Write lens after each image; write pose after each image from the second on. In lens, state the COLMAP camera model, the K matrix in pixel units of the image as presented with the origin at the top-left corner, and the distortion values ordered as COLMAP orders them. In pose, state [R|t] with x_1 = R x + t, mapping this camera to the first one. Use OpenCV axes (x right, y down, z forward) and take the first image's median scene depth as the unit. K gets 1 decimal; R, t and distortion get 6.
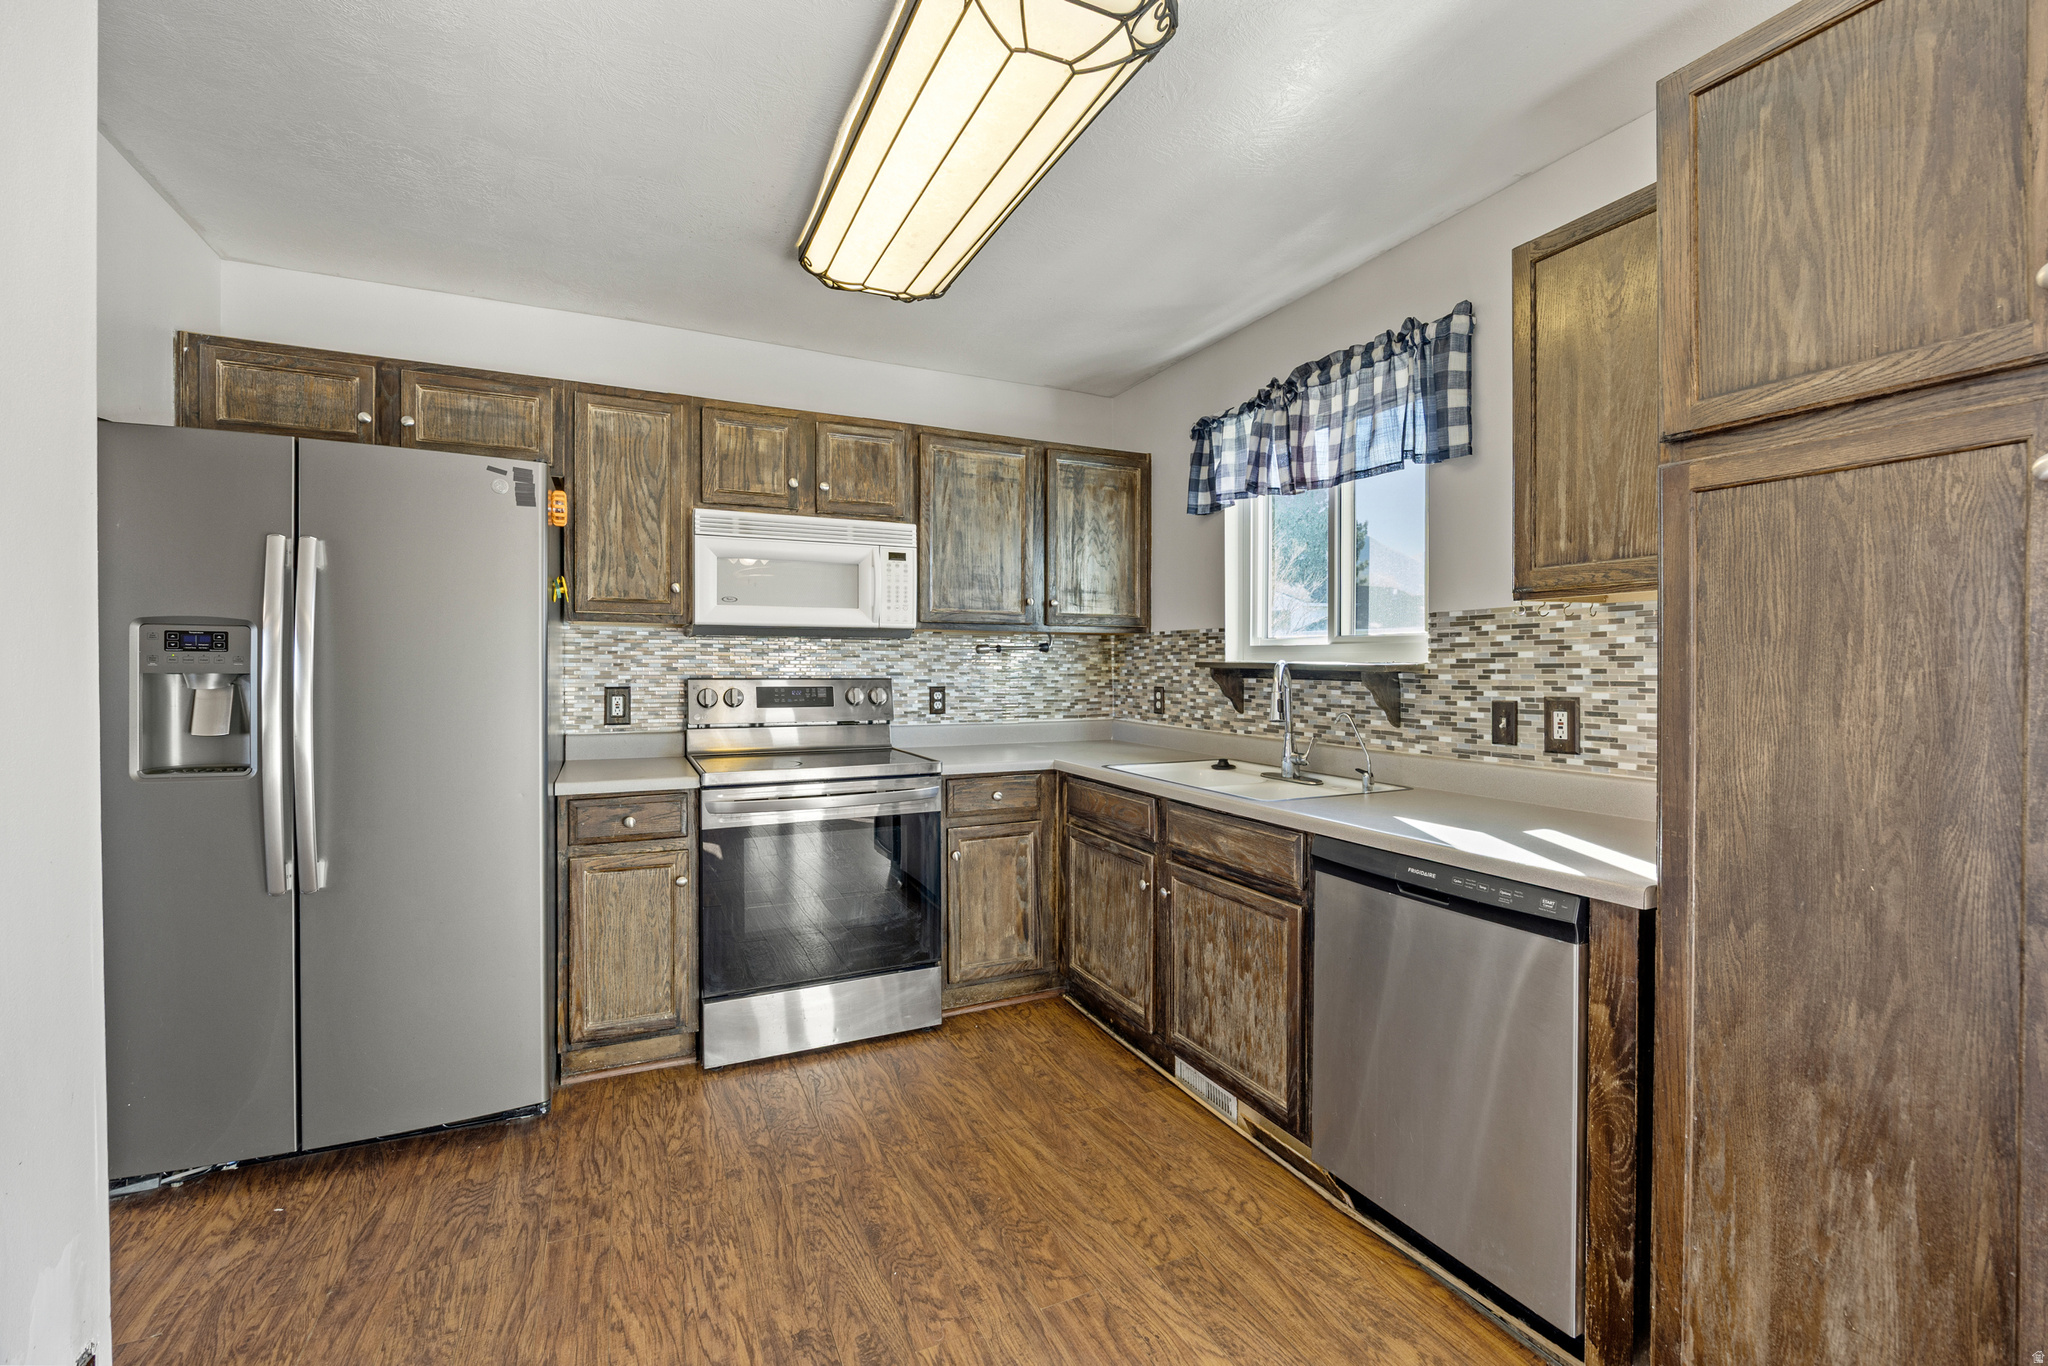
lens RADIAL K [[862.0, 0, 1023.4], [0, 862.0, 676.9], [0, 0, 1]] dist [-0.013782, 0.000040]
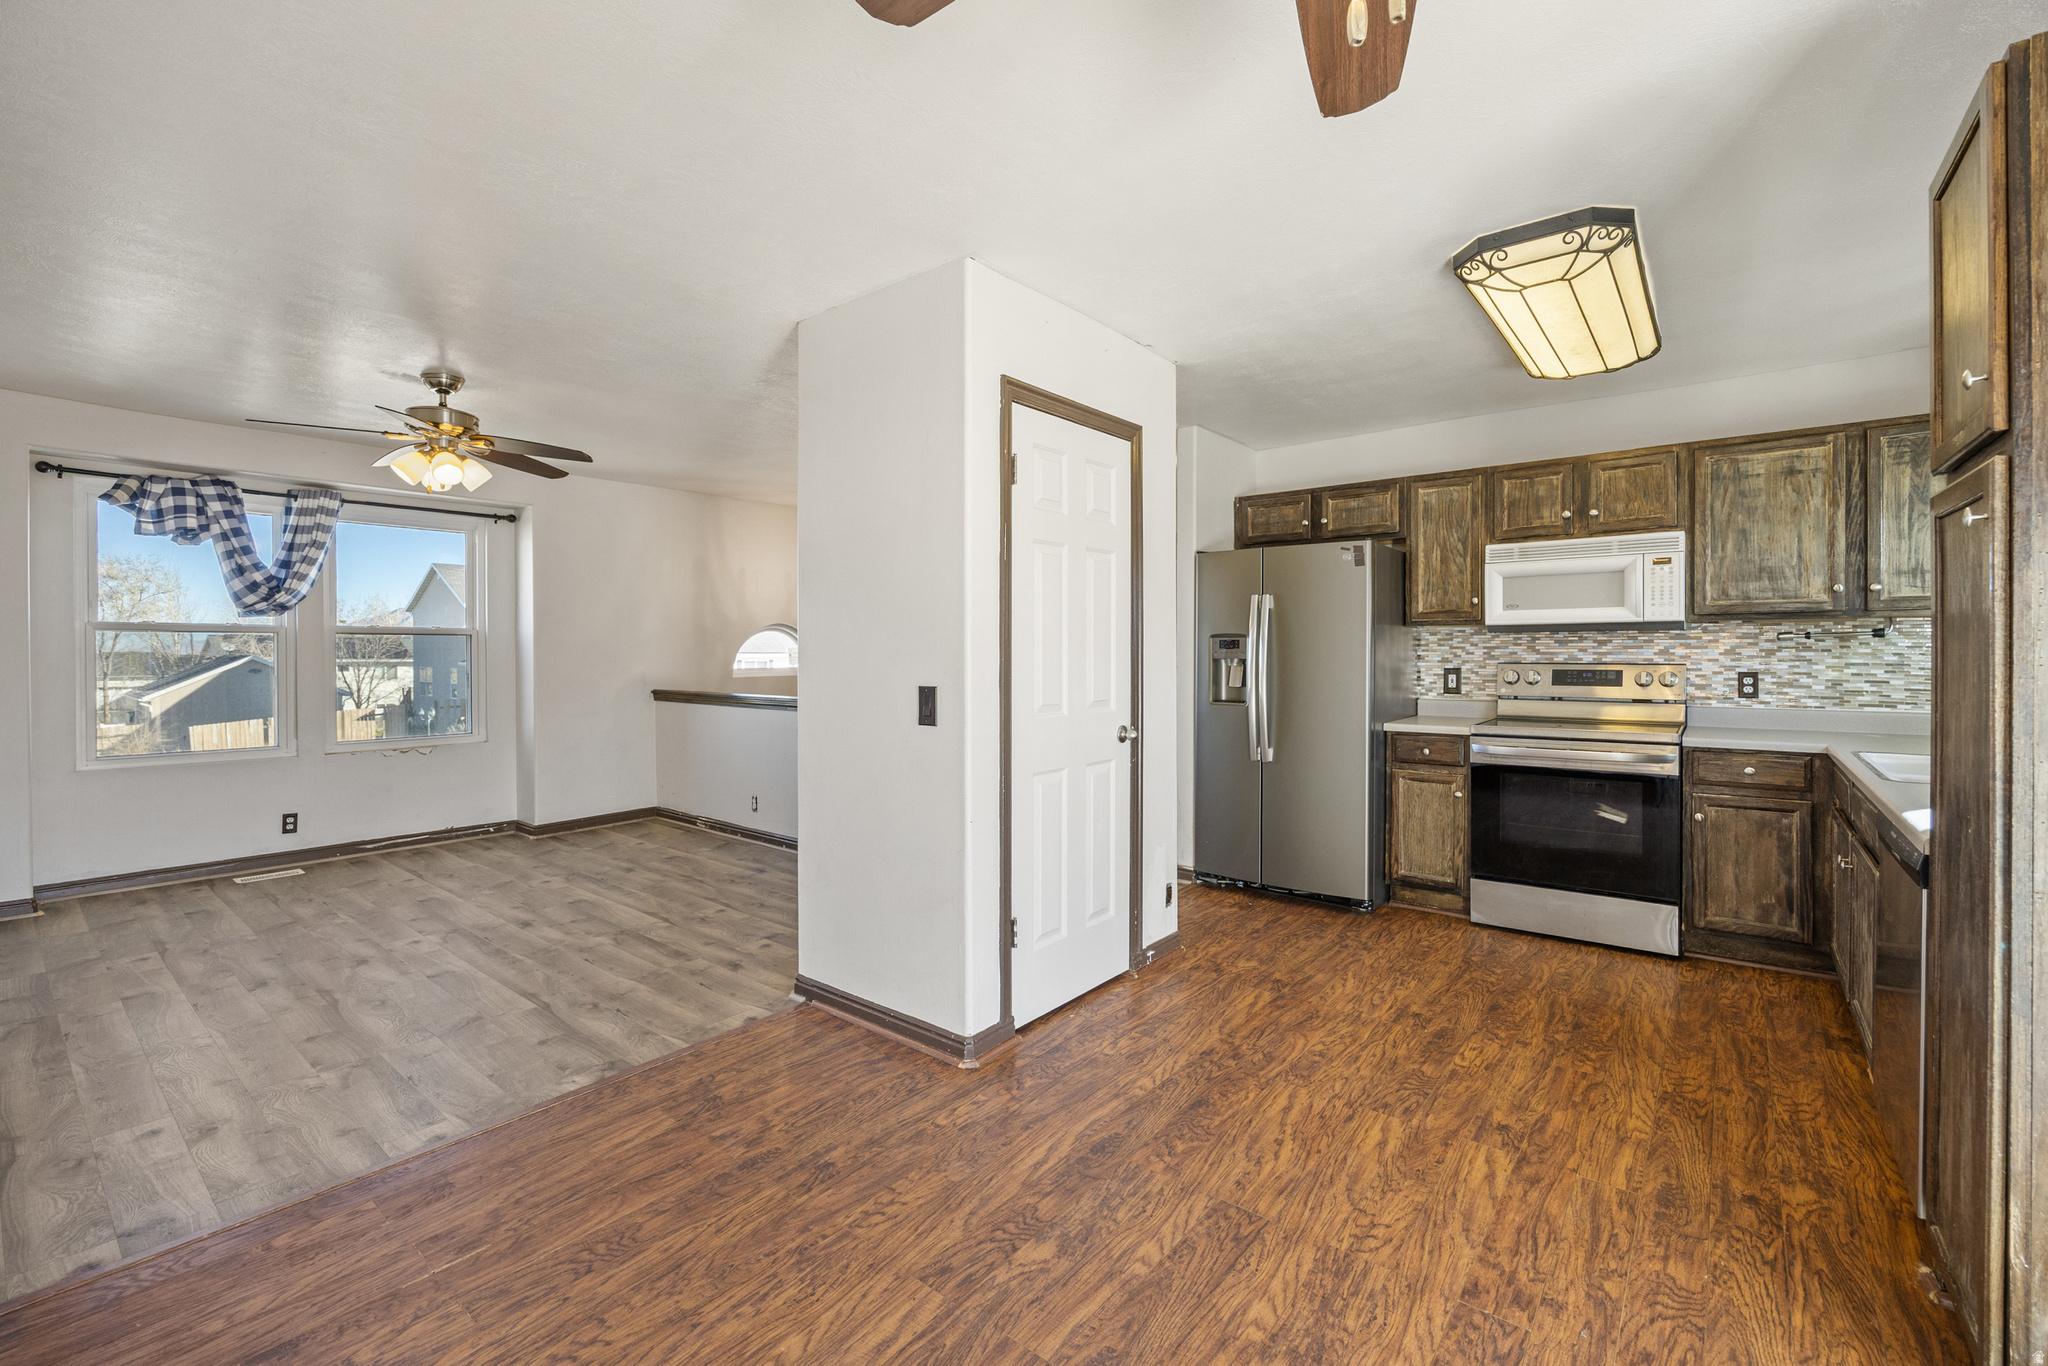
lens RADIAL K [[859.8, 0, 1018.8], [0, 859.8, 661.5], [0, 0, 1]] dist [-0.013707, 0.000065]
pose [[0.423855, 0.005394, -0.905714, 0.618042], [-0.004821, 0.999982, 0.003699, -0.001668], [0.905717, 0.002799, 0.423873, -0.341212]]
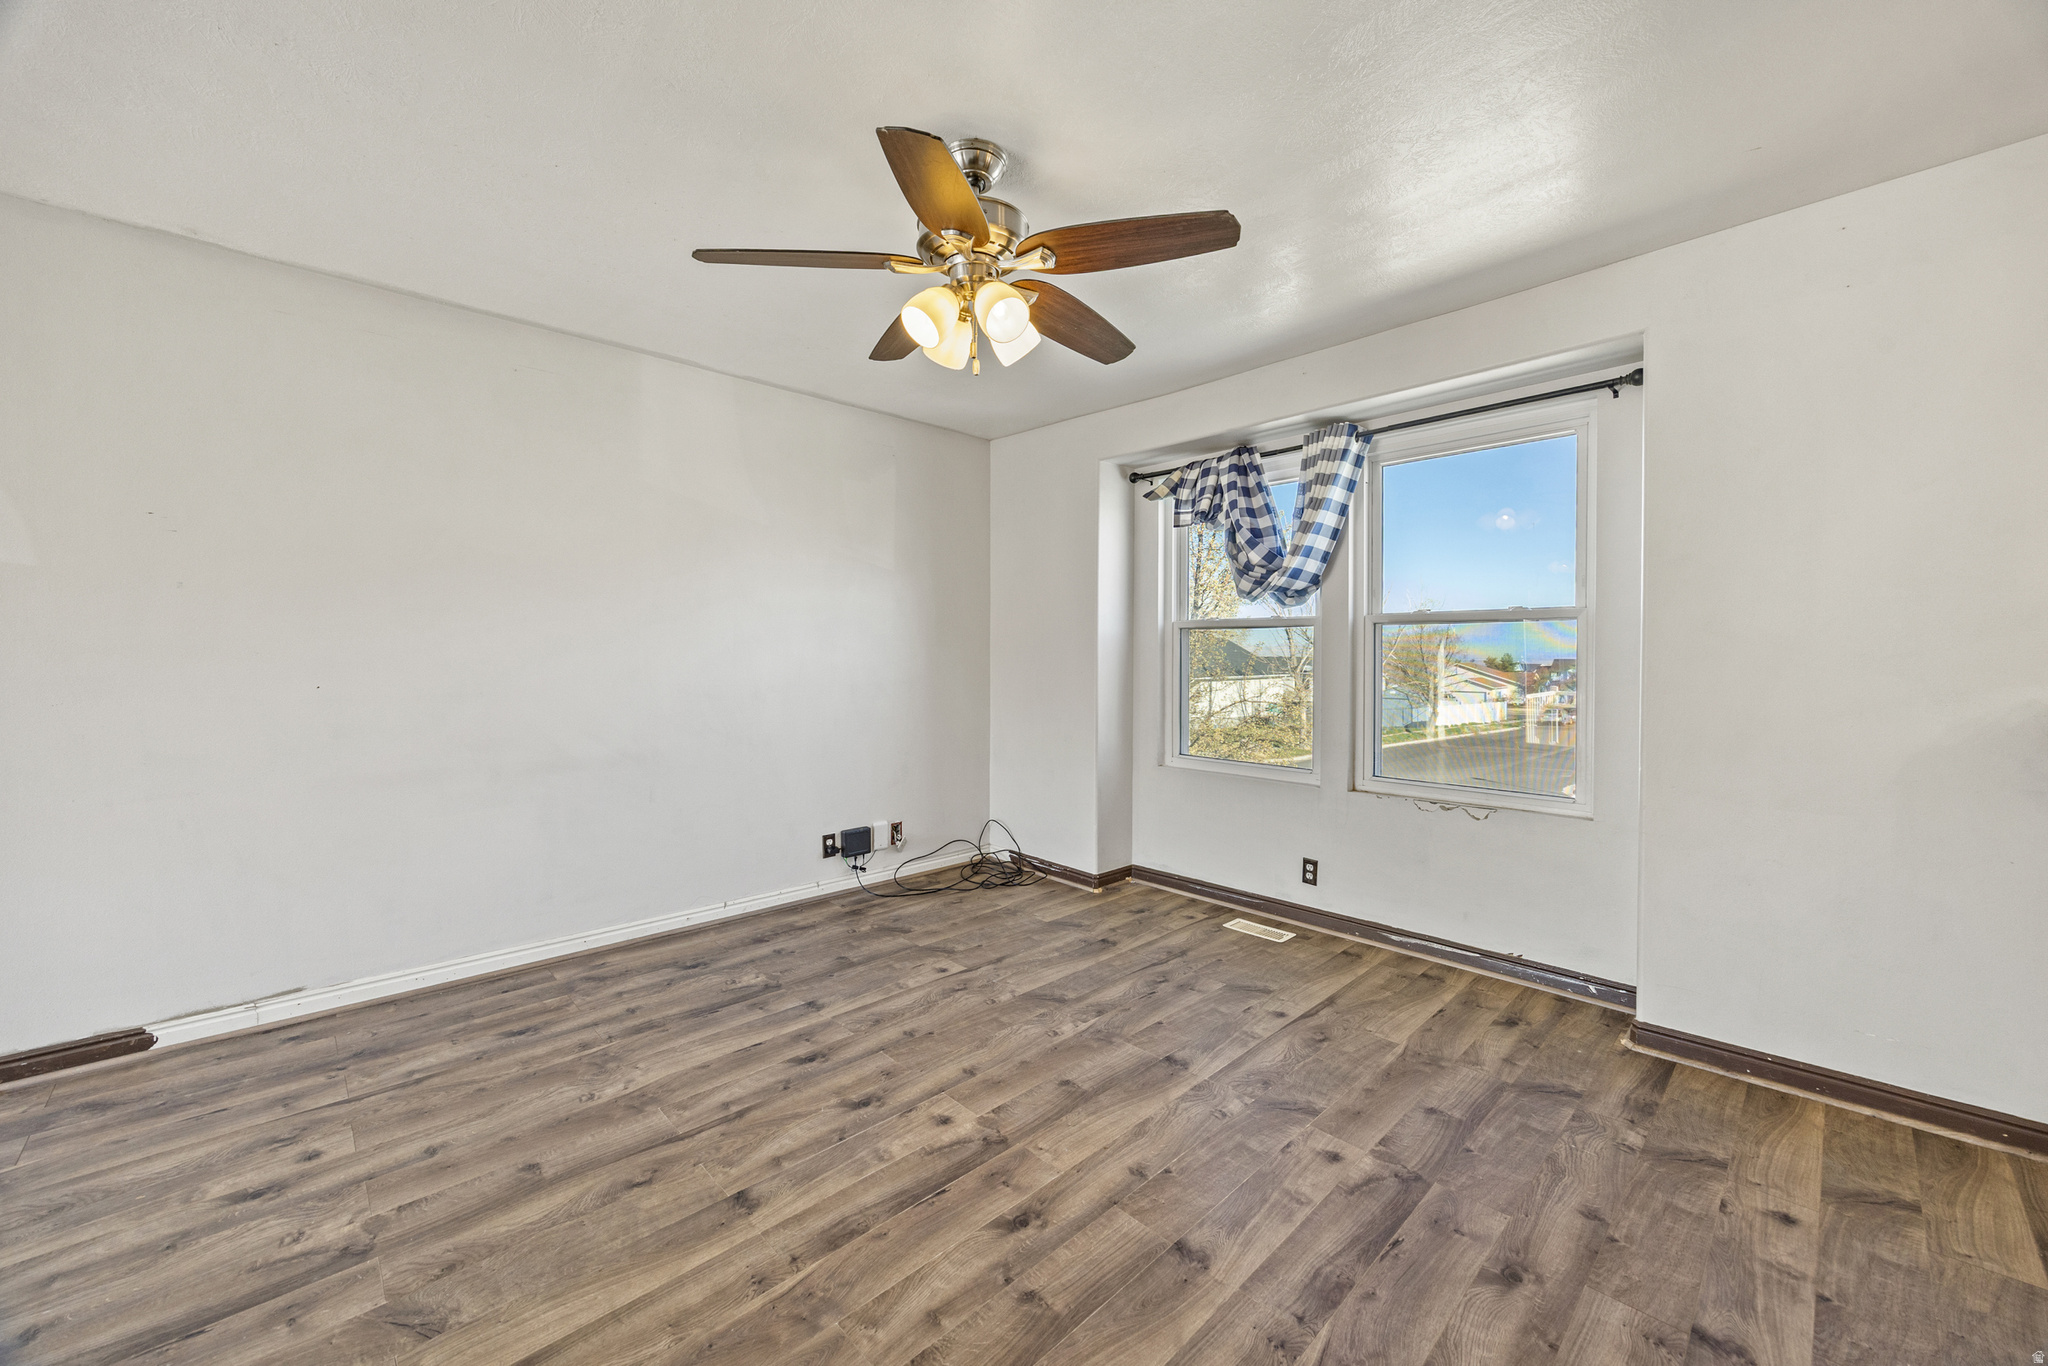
lens RADIAL K [[811.2, 0, 1021.6], [0, 811.2, 646.8], [0, 0, 1]] dist [-0.005610, -0.000189]
pose [[-0.948054, -0.007403, -0.318024, -0.882025], [-0.010386, 0.999917, 0.007686, 0.002840], [0.317941, 0.010590, -0.948051, 0.122183]]
